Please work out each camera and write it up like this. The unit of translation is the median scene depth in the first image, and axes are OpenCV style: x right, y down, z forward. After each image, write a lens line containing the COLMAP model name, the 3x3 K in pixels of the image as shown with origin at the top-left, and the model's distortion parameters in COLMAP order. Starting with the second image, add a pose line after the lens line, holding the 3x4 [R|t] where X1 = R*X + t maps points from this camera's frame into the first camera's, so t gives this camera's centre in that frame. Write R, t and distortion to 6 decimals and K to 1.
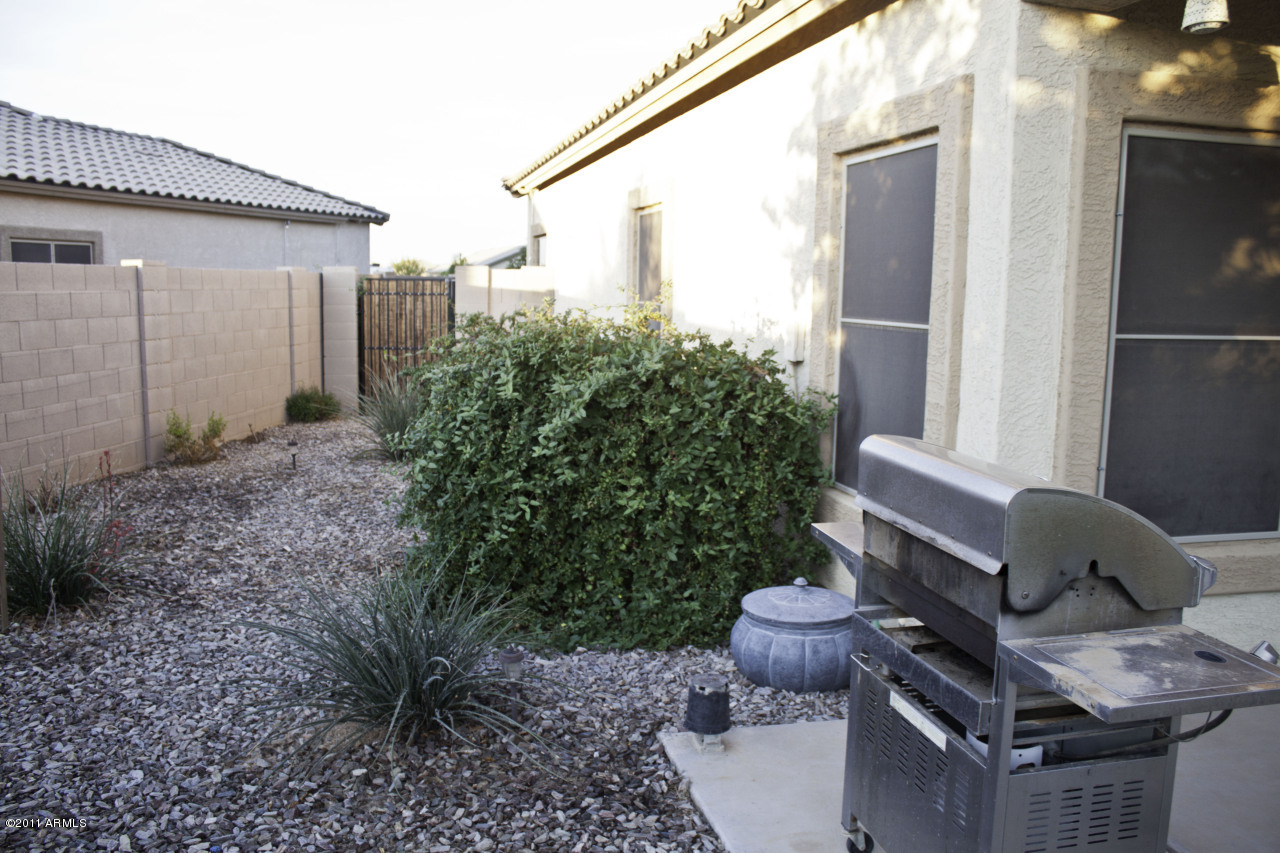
lens RADIAL K [[1057.1, 0, 626.9], [0, 1057.1, 430.8], [0, 0, 1]] dist [-0.079291, 0.016441]
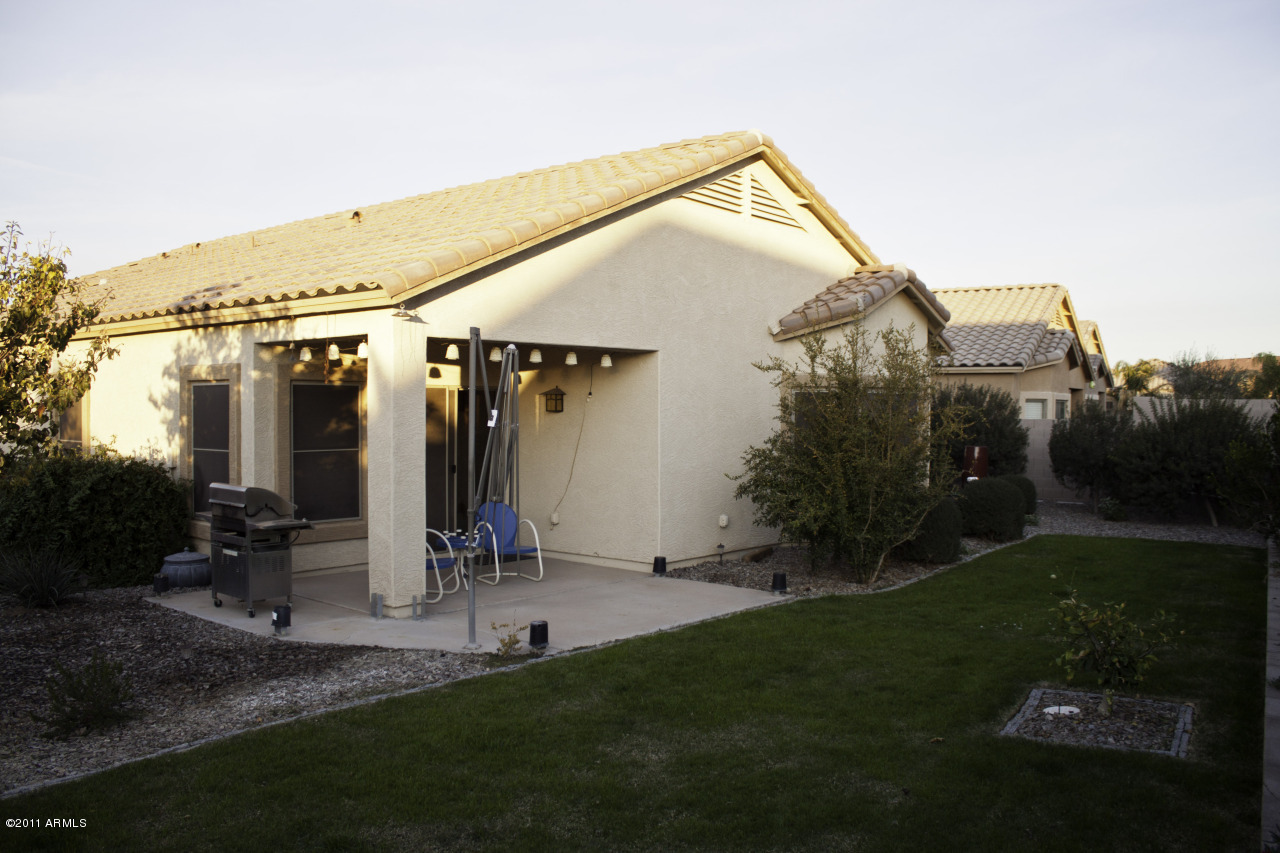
lens RADIAL K [[1057.1, 0, 630.1], [0, 1057.1, 440.1], [0, 0, 1]] dist [-0.079291, 0.016441]
pose [[0.807561, -0.033292, 0.588844, -0.434438], [0.091451, 0.993398, -0.069255, 0.143877], [-0.582651, 0.109778, 0.805274, -1.663780]]
